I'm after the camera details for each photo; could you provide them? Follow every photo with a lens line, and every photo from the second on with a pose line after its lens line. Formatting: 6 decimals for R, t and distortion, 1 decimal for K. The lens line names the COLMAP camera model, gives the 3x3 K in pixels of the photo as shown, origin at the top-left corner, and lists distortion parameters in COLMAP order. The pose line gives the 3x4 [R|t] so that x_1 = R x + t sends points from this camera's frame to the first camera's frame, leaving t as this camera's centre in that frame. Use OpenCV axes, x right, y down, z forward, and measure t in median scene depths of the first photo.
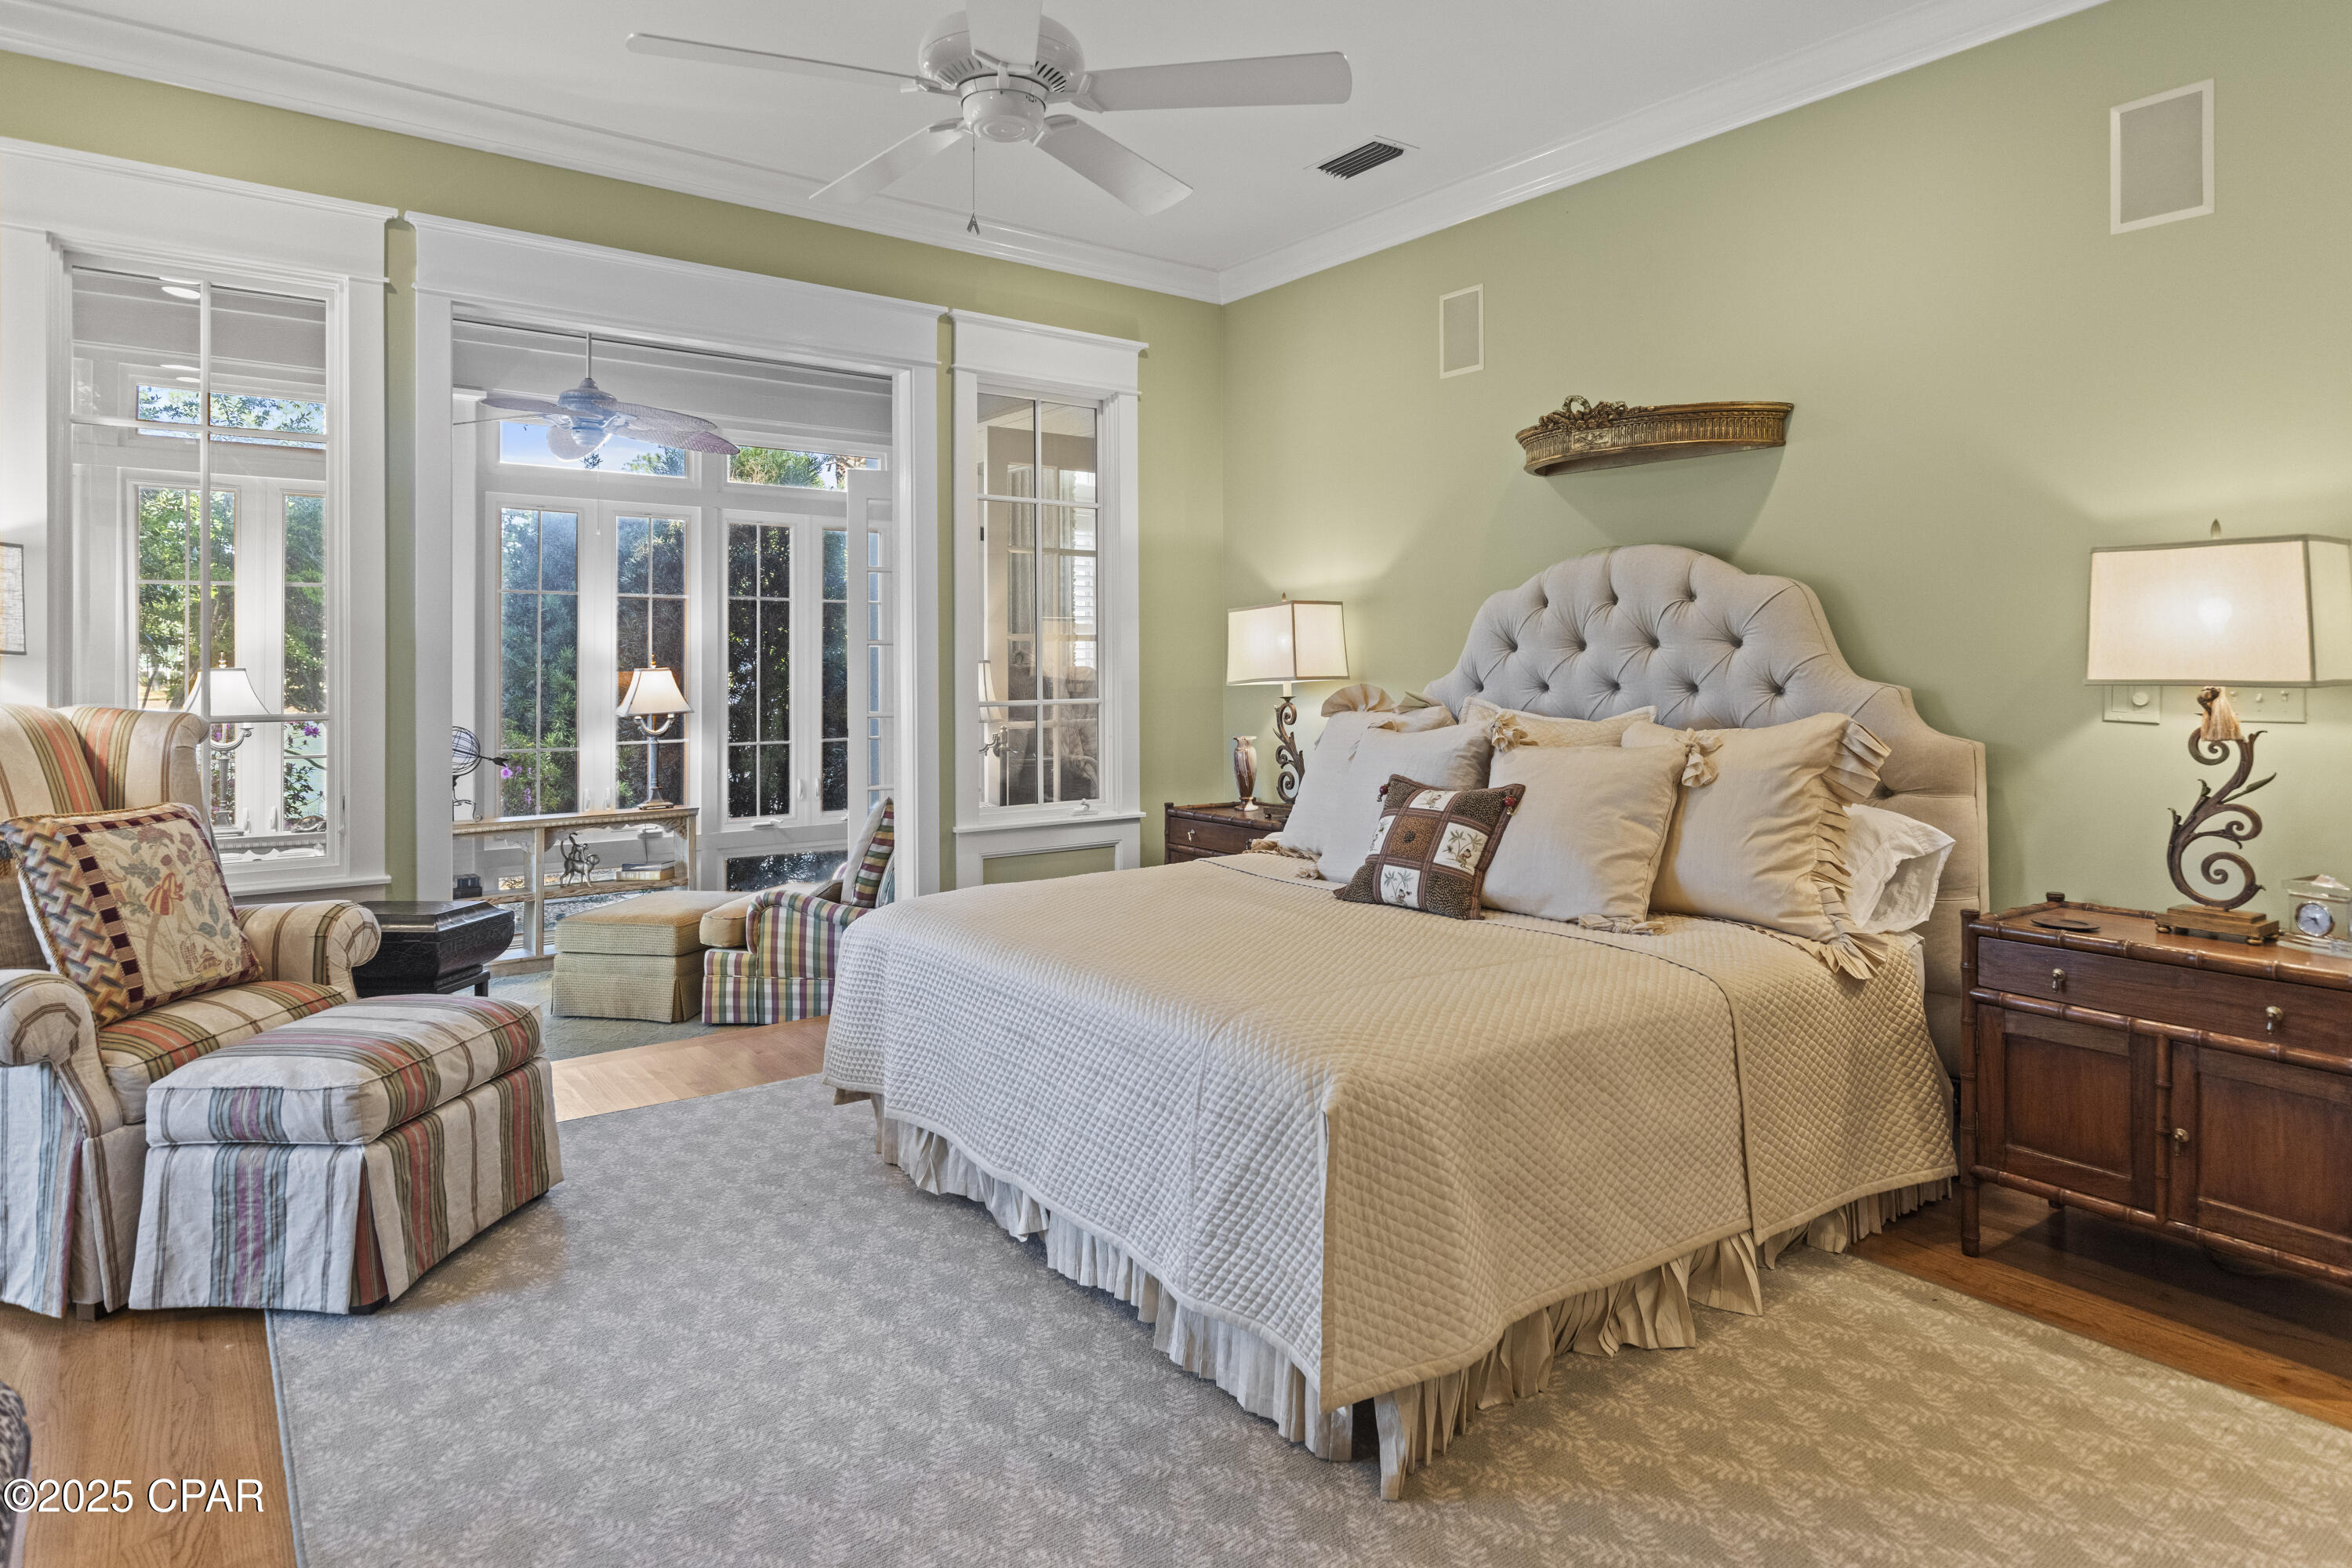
lens RADIAL K [[1329.0, 0, 1185.1], [0, 1329.0, 676.3], [0, 0, 1]] dist [-0.007375, 0.000156]
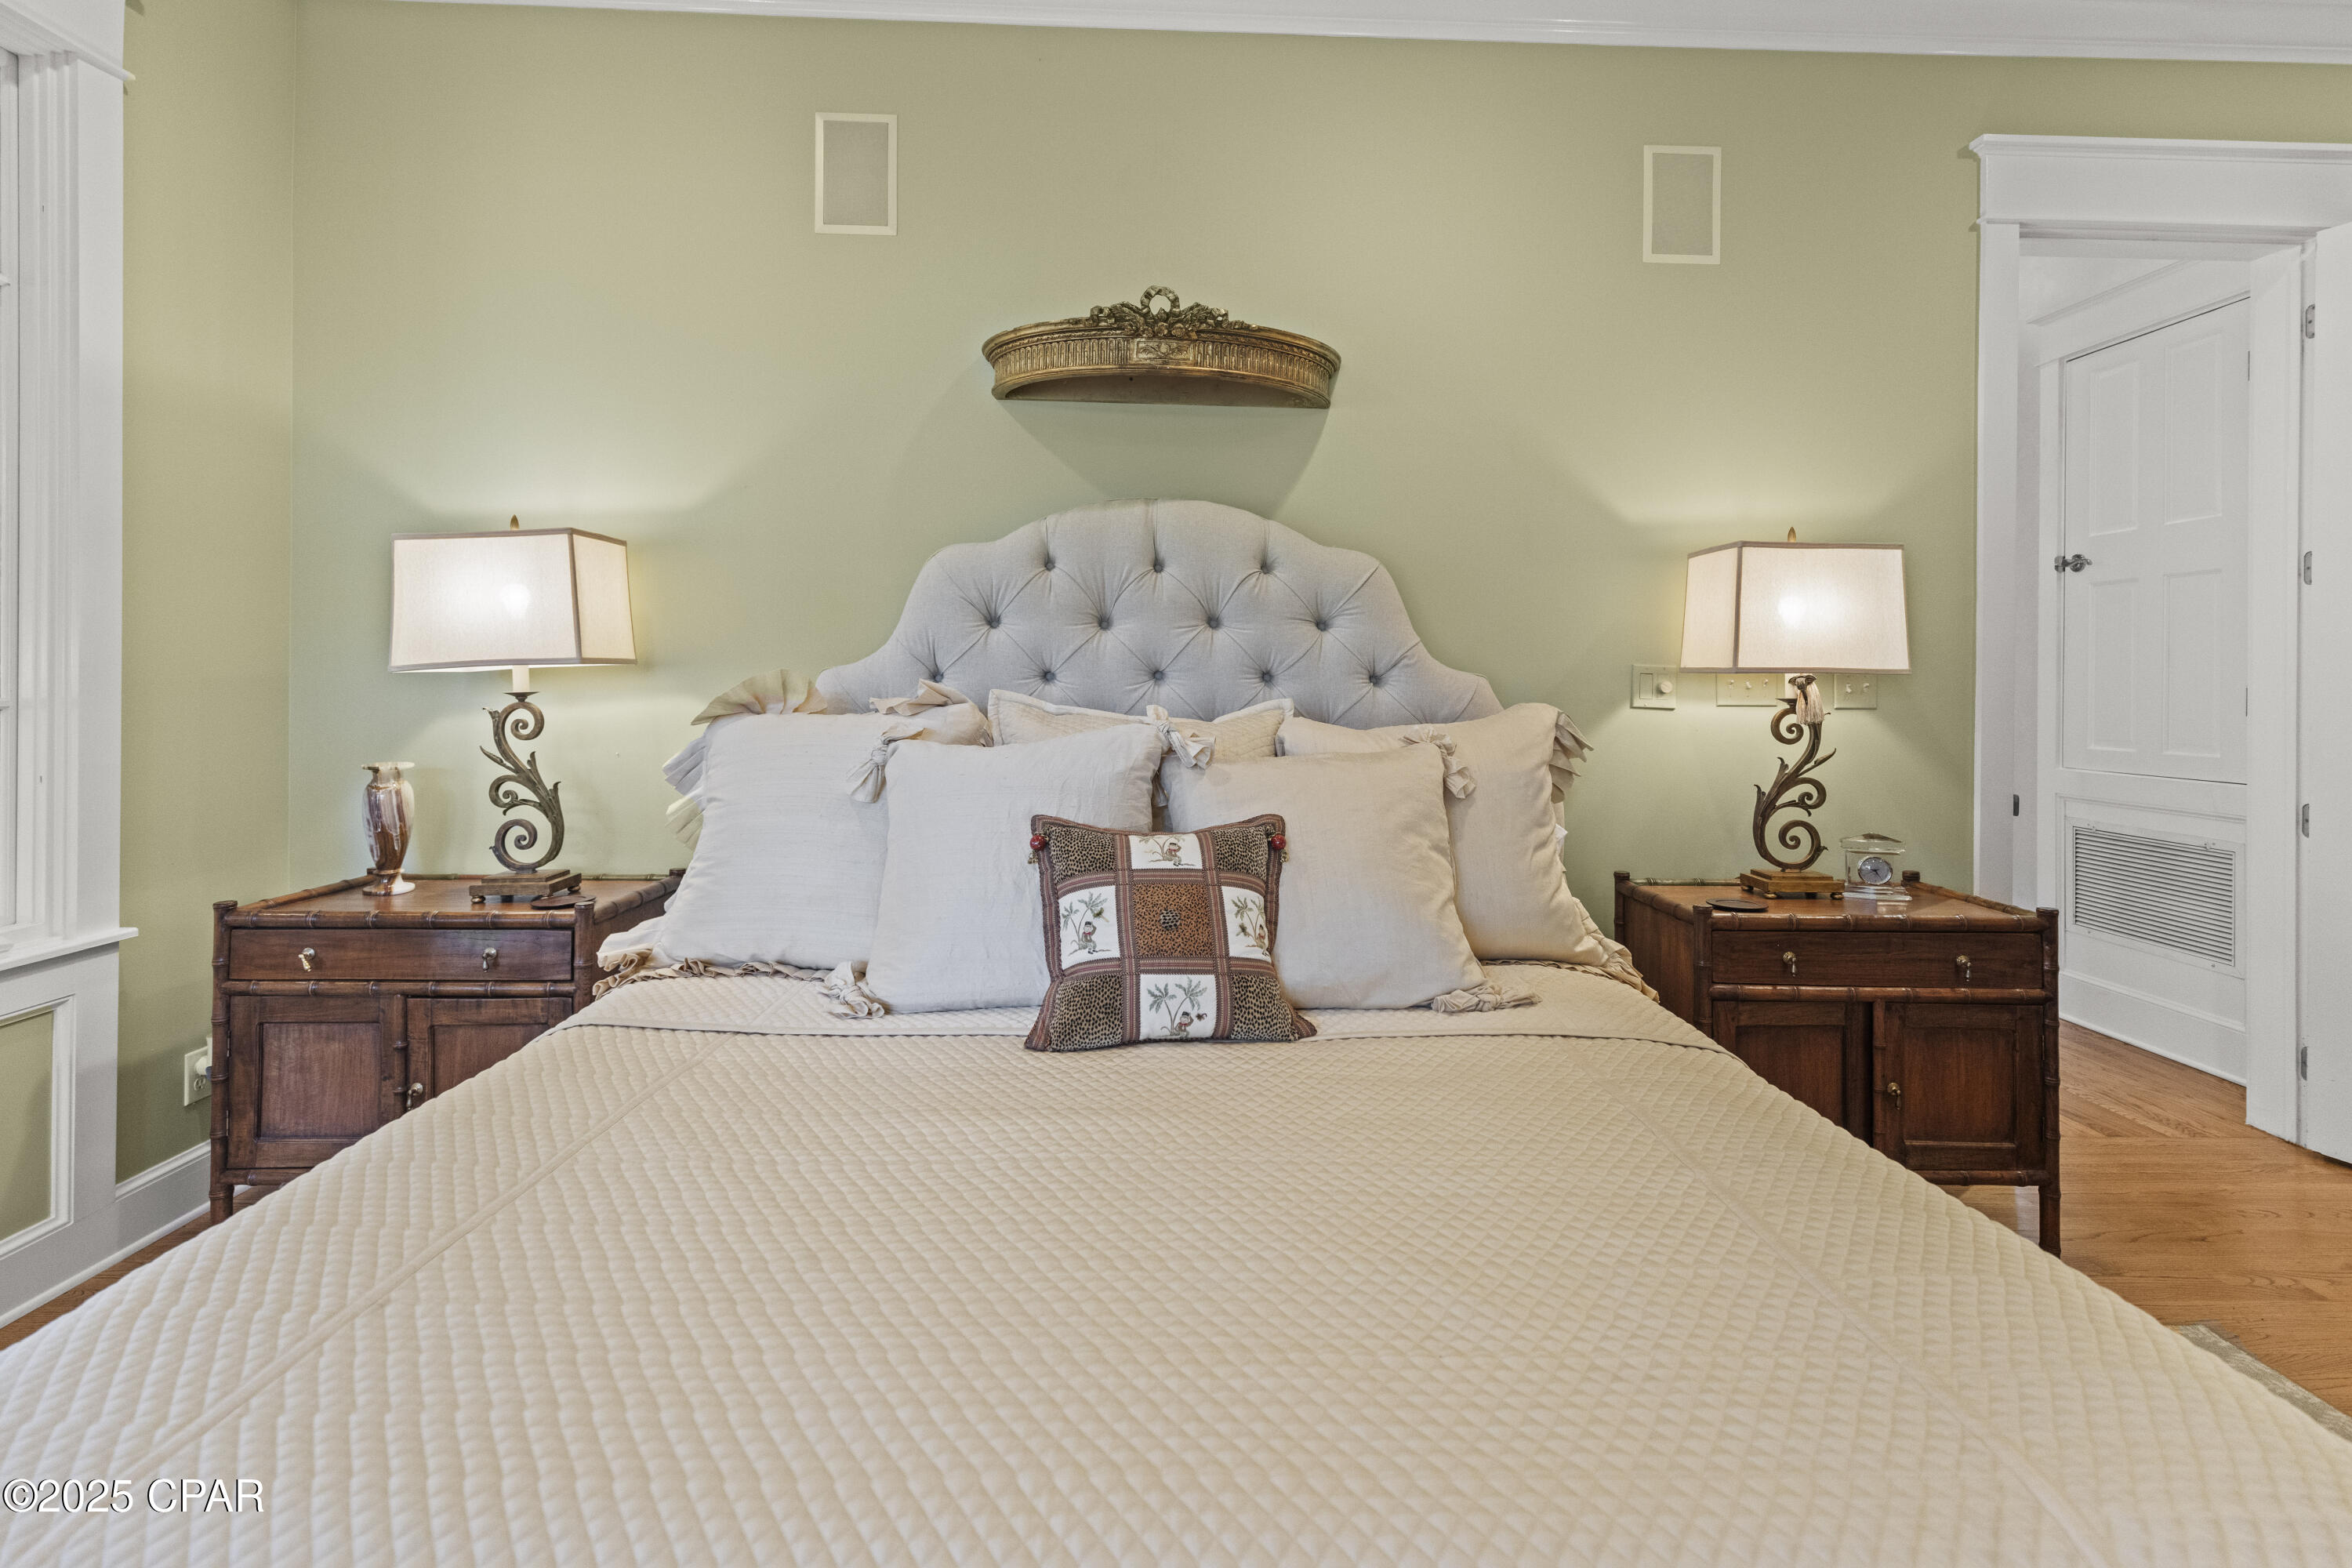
lens RADIAL K [[1103.7, 0, 1185.9], [0, 1103.7, 679.1], [0, 0, 1]] dist [0.009513, -0.002804]
pose [[0.569785, 0.005085, 0.821778, -0.217916], [-0.005547, 0.999982, -0.002341, 0.011992], [-0.821775, -0.003225, 0.569803, 0.649706]]
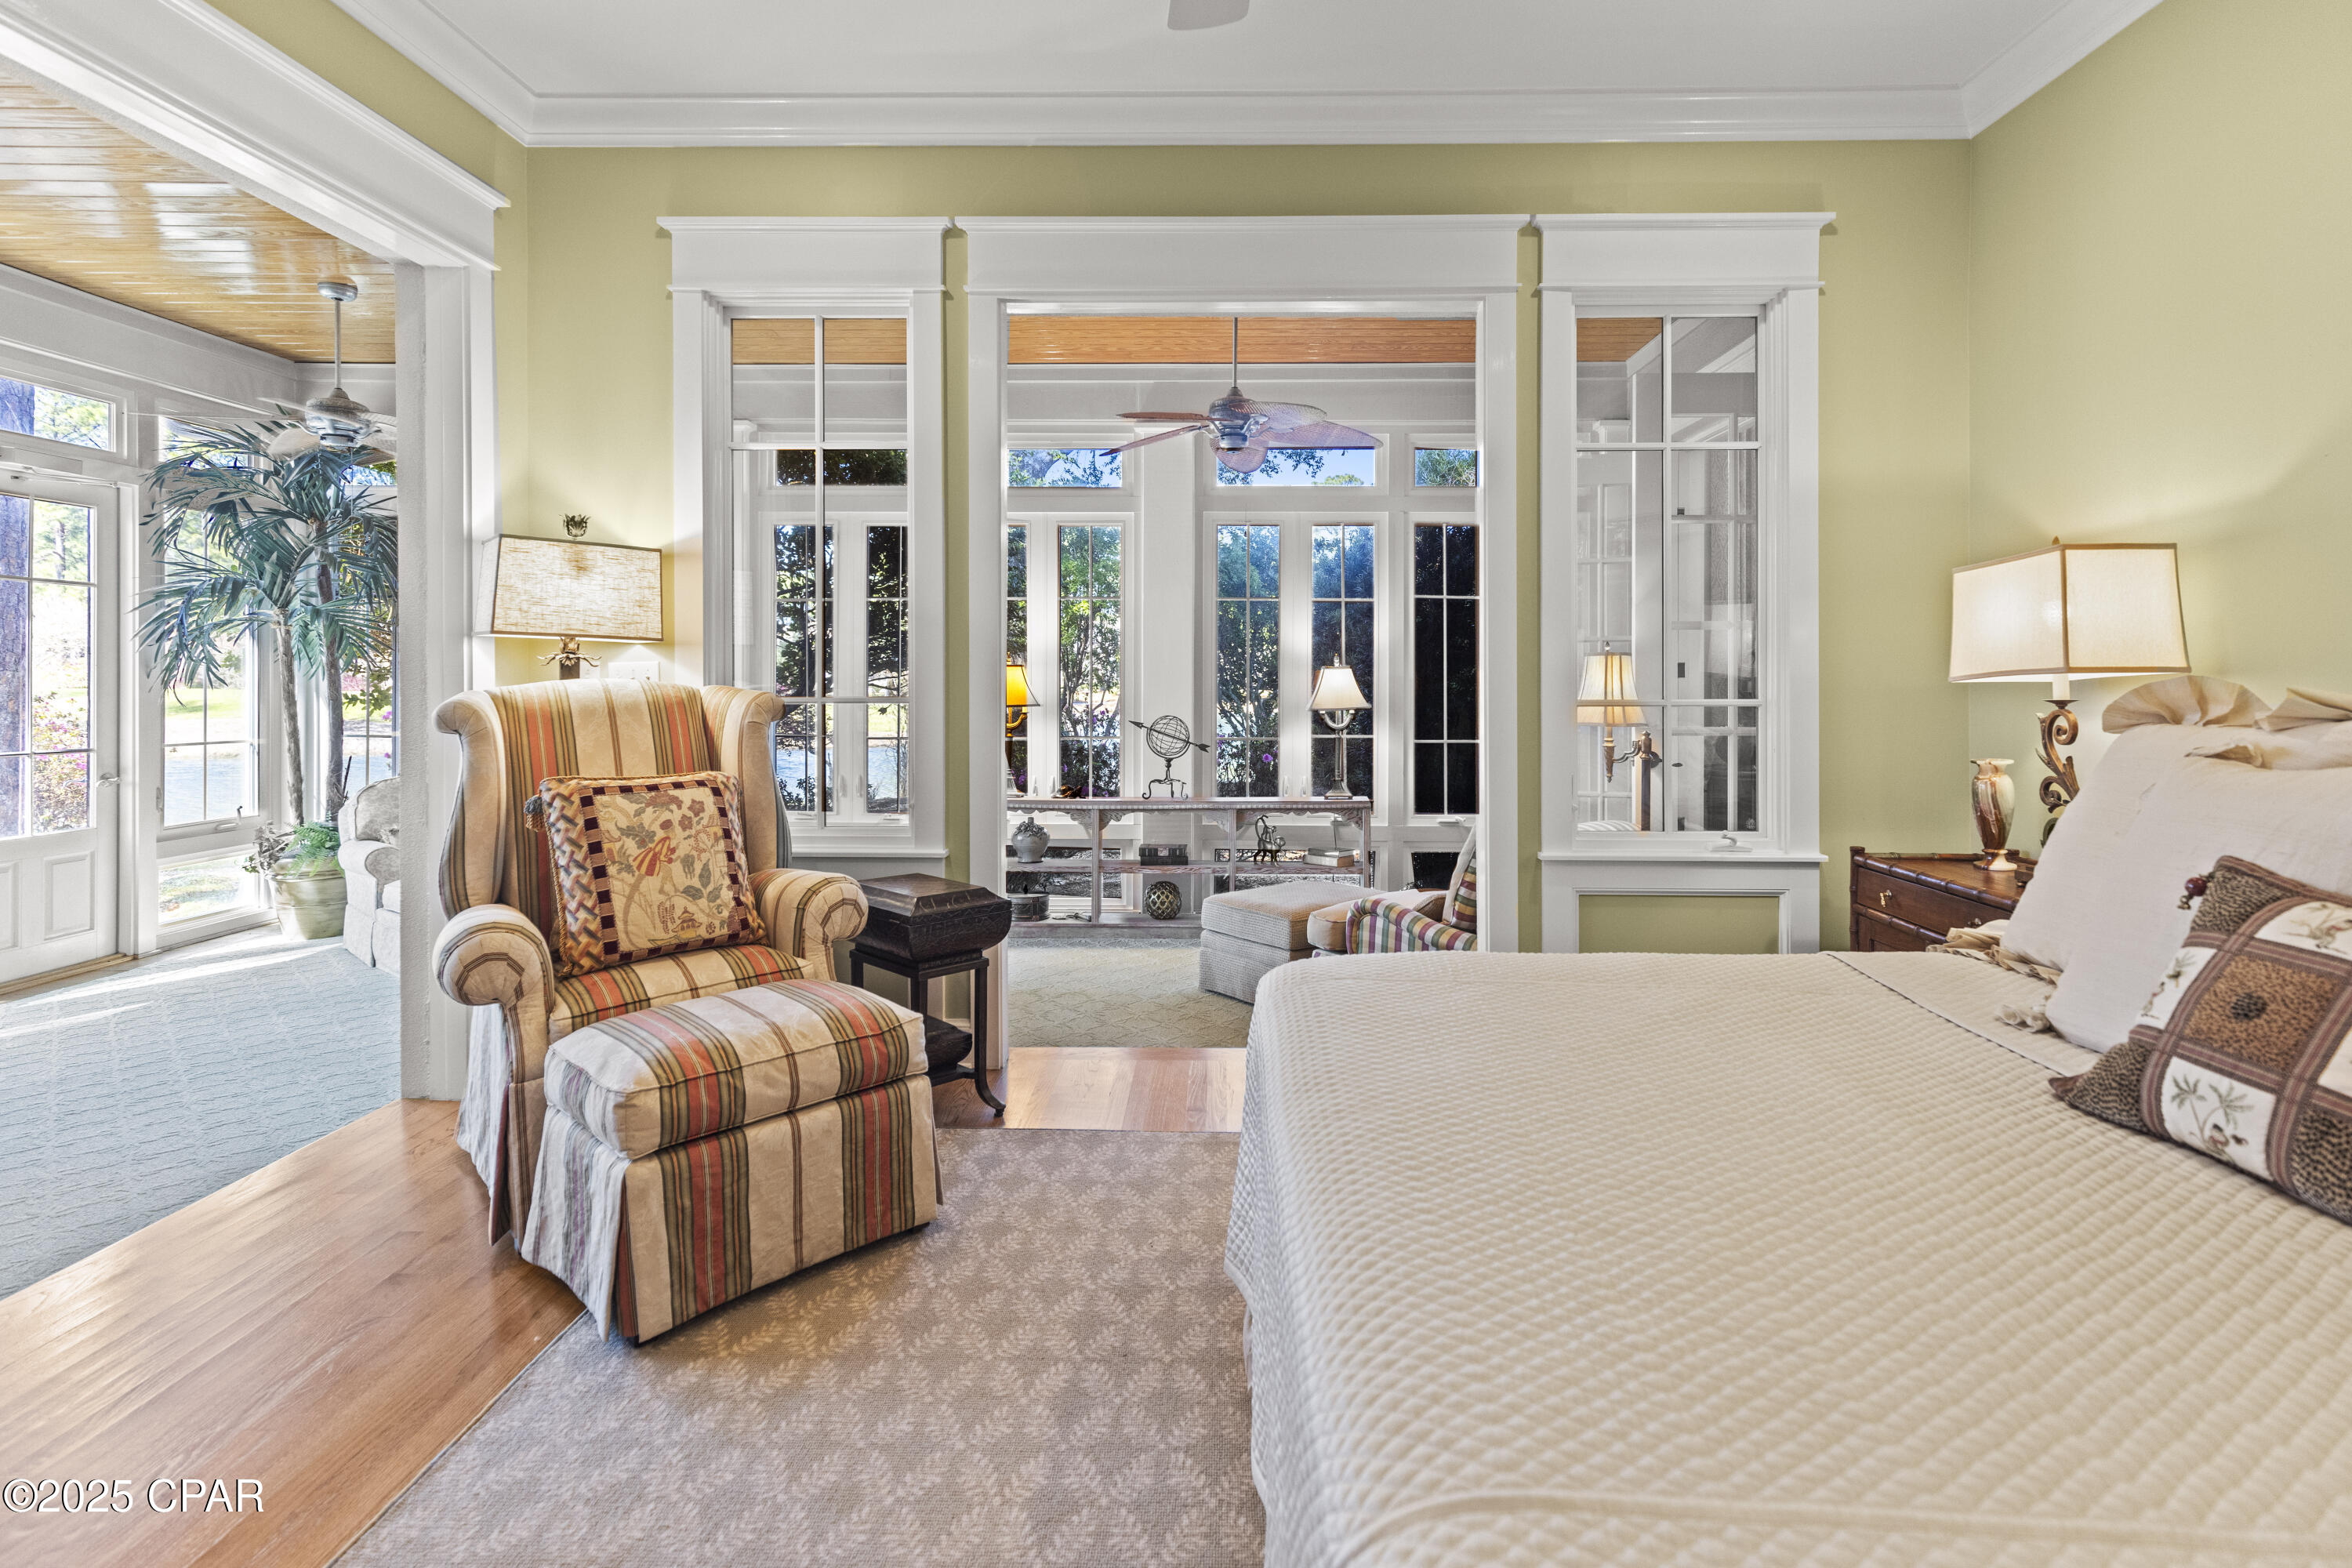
lens RADIAL K [[1103.7, 0, 1205.3], [0, 1103.7, 682.3], [0, 0, 1]] dist [0.009513, -0.002804]
pose [[0.786664, 0.007870, -0.617331, 0.112417], [-0.009800, 0.999952, 0.000259, 0.014265], [0.617303, 0.005846, 0.786704, 0.450296]]
